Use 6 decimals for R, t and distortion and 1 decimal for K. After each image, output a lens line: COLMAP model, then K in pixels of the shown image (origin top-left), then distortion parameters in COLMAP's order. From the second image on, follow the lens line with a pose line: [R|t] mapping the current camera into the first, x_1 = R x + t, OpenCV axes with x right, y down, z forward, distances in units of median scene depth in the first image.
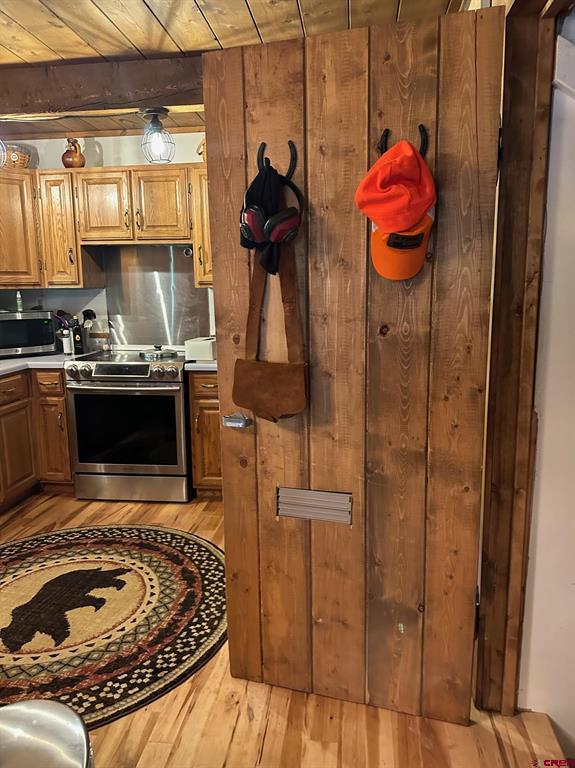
lens RADIAL K [[541.9, 0, 287.5], [0, 541.9, 384.0], [0, 0, 1]] dist [0.004126, -0.000536]
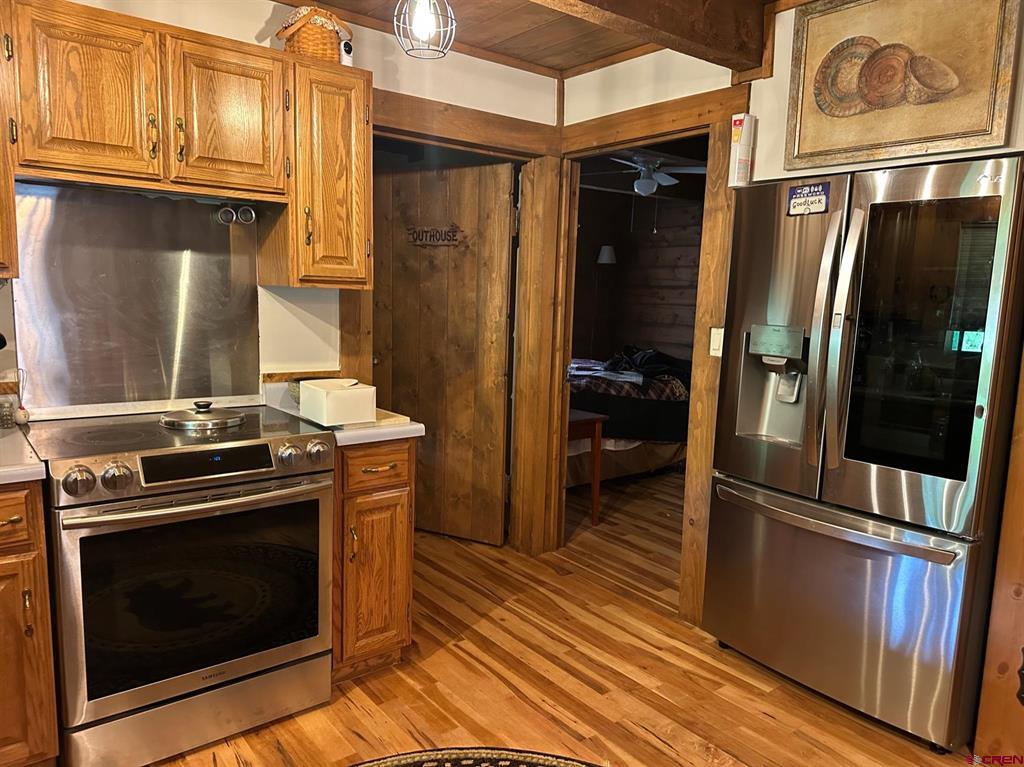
lens RADIAL K [[722.5, 0, 512.0], [0, 722.5, 383.5], [0, 0, 1]] dist [0.004126, -0.000536]
pose [[0.702233, -0.059879, 0.709425, -0.540363], [0.083615, 0.996497, 0.001342, -0.070436], [-0.707020, 0.058377, 0.704780, 0.371513]]
